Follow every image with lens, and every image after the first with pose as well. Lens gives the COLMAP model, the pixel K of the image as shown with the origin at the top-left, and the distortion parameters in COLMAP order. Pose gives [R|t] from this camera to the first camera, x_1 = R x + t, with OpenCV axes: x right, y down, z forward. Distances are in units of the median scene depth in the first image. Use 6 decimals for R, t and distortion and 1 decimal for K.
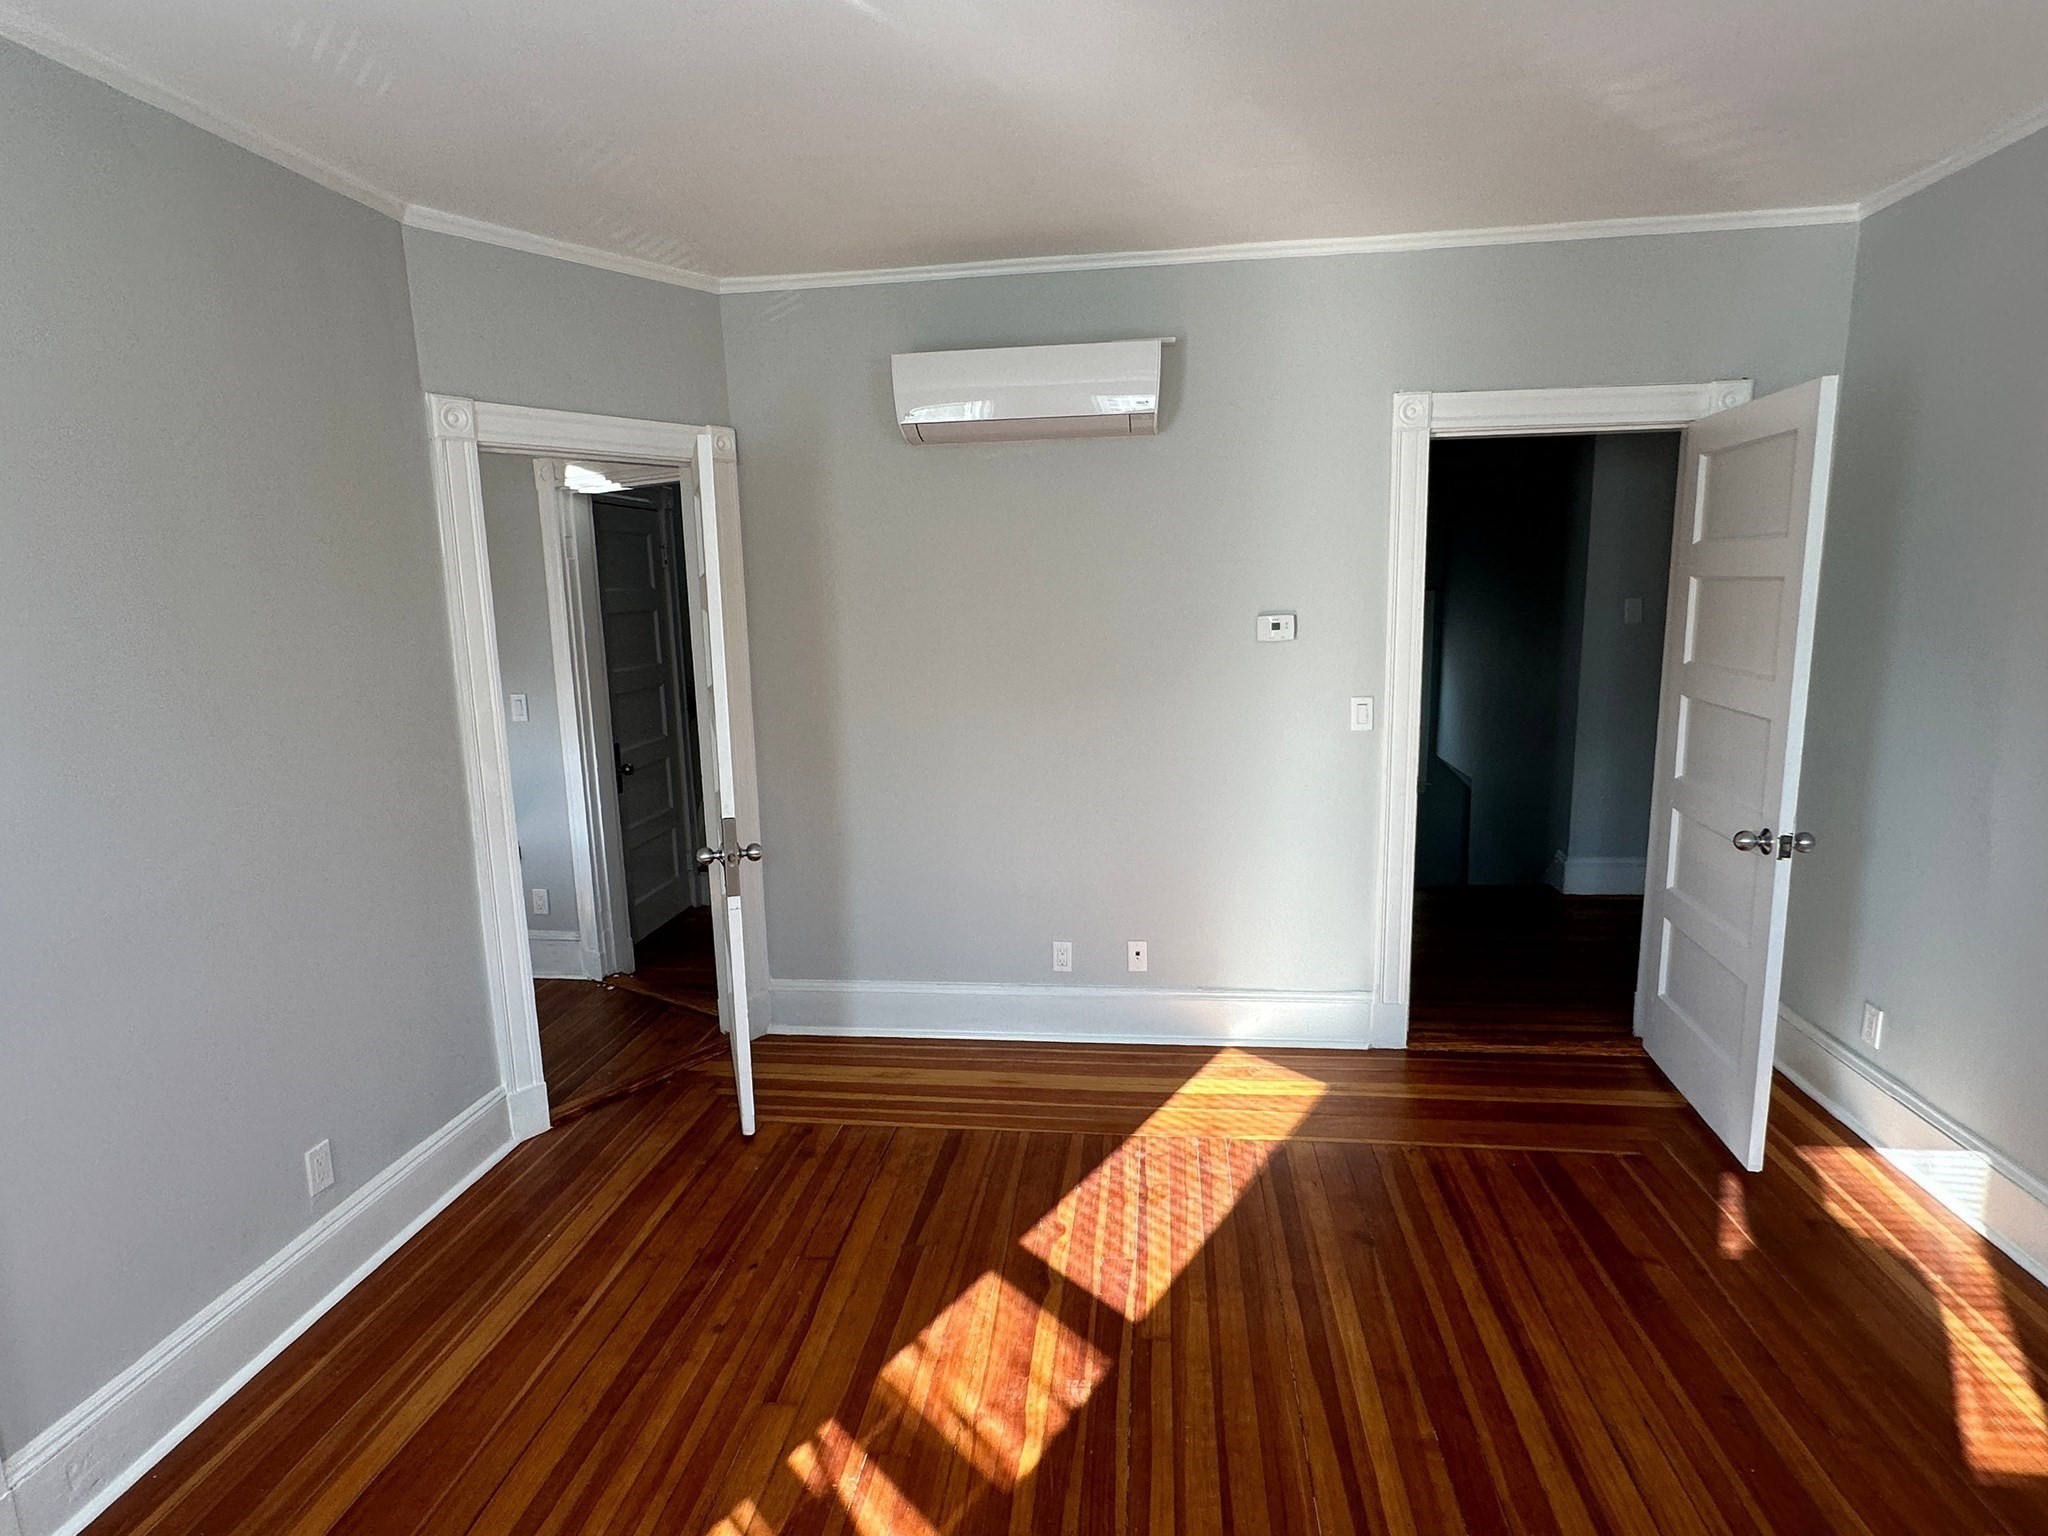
lens RADIAL K [[1136.0, 0, 1029.0], [0, 1136.0, 773.9], [0, 0, 1]] dist [-0.038053, -0.000934]
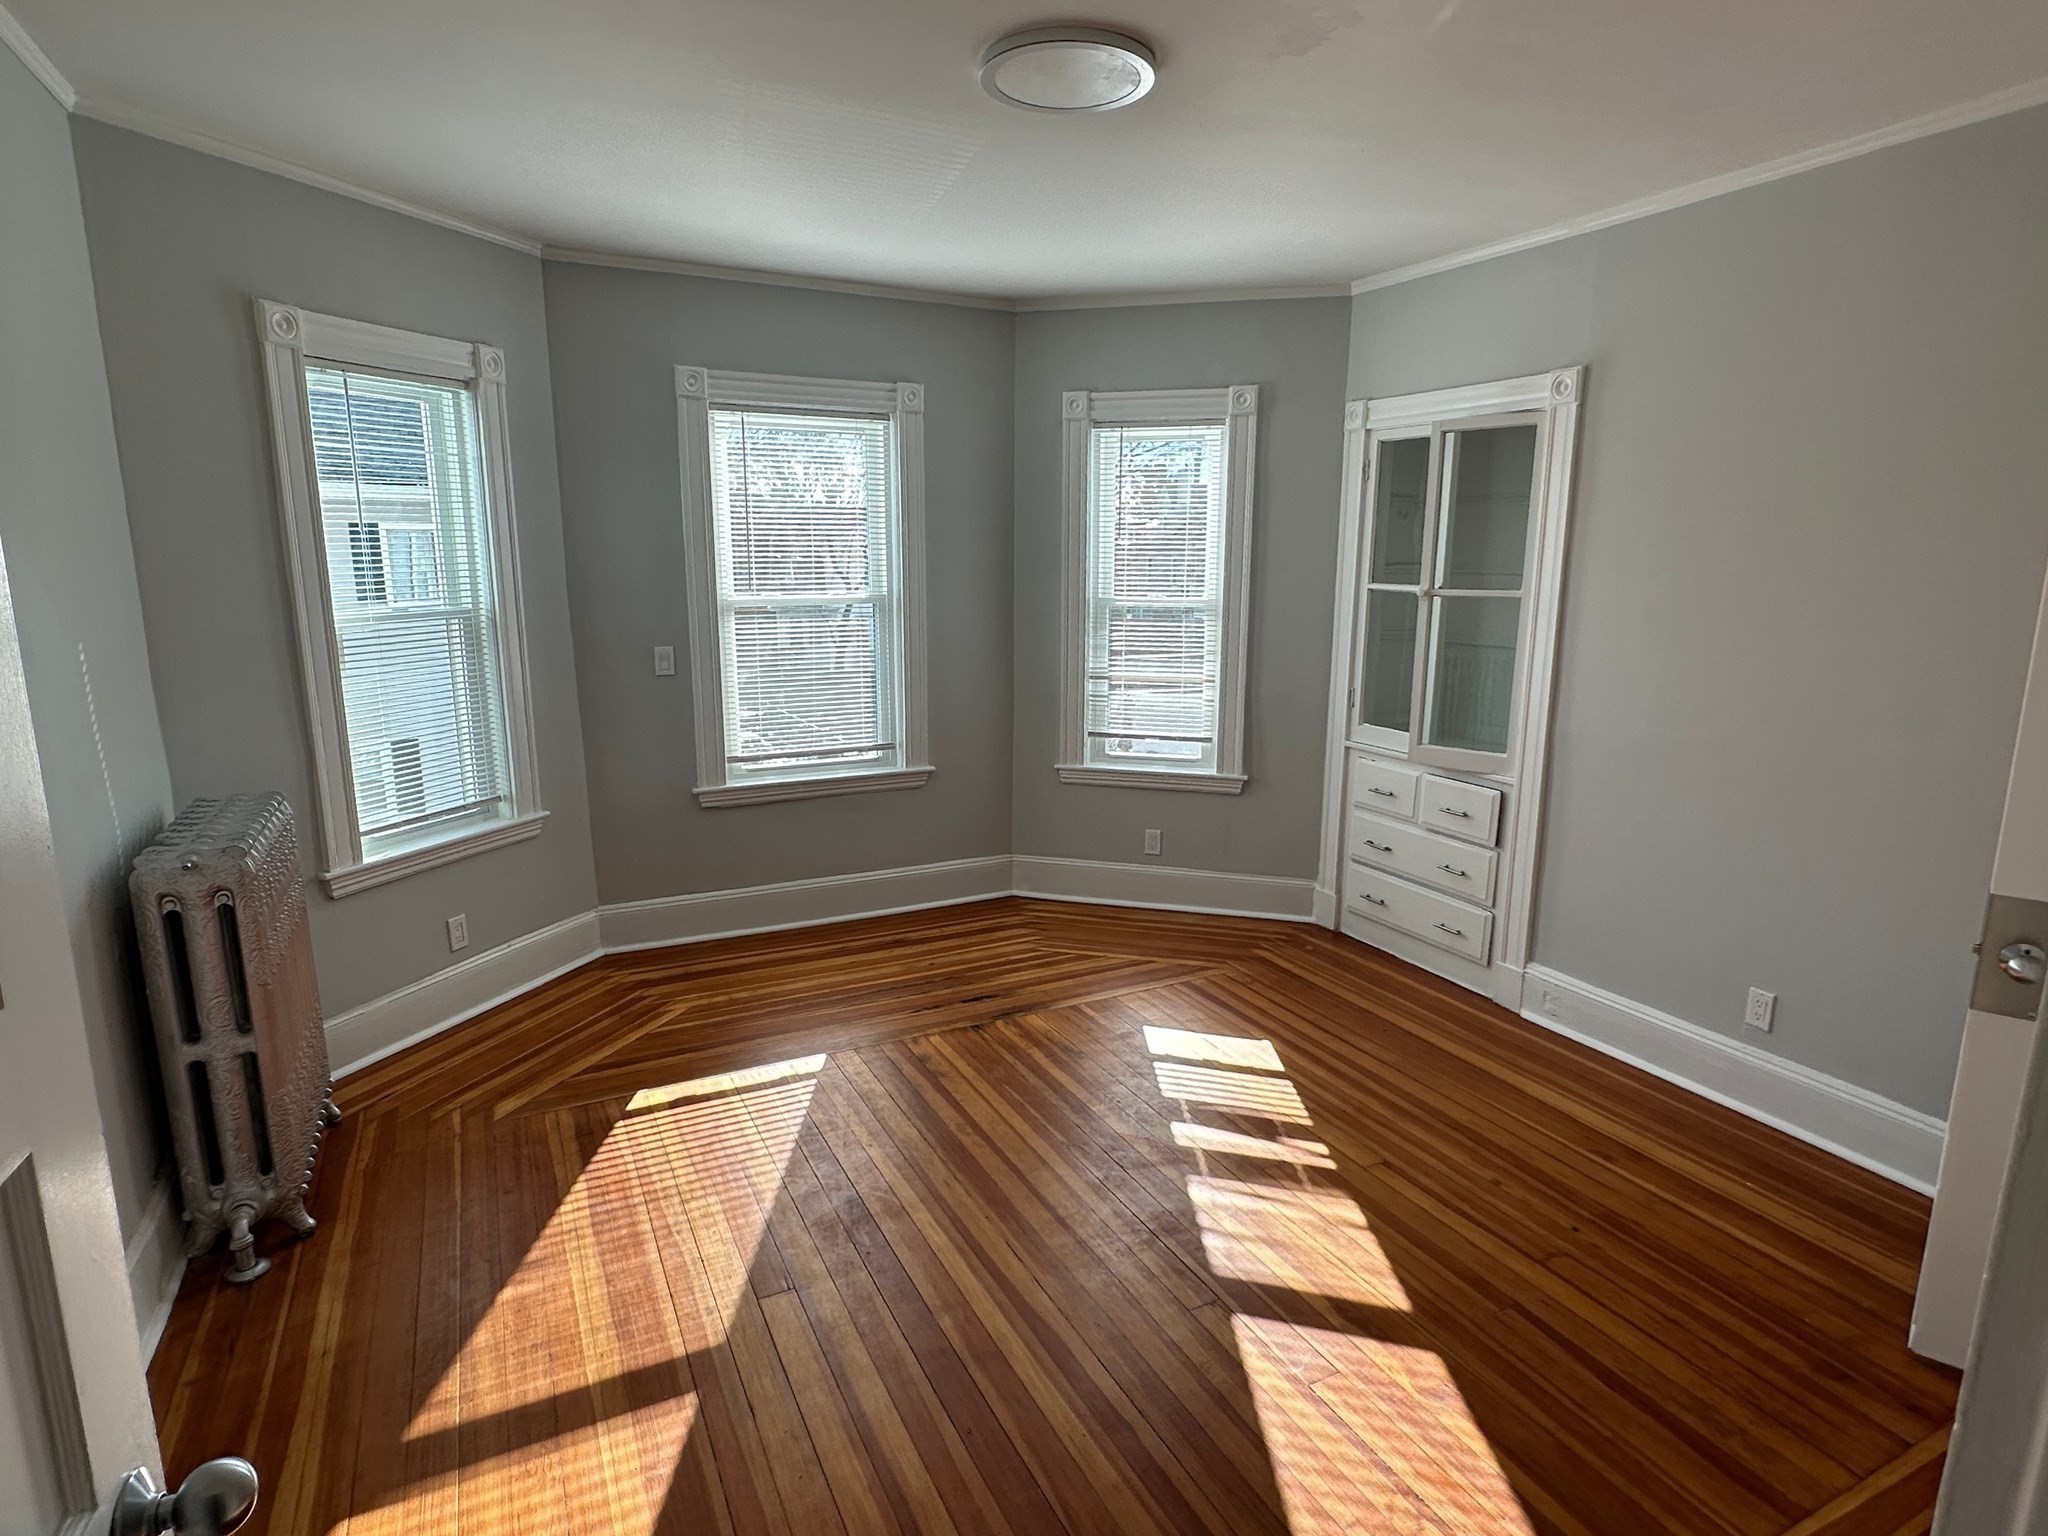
lens RADIAL K [[1136.0, 0, 1033.1], [0, 1136.0, 763.1], [0, 0, 1]] dist [-0.038053, -0.000934]
pose [[-0.836368, 0.132363, -0.531948, 0.703875], [-0.072397, 0.935237, 0.346540, -0.290593], [0.543367, 0.328346, -0.772620, 1.514247]]
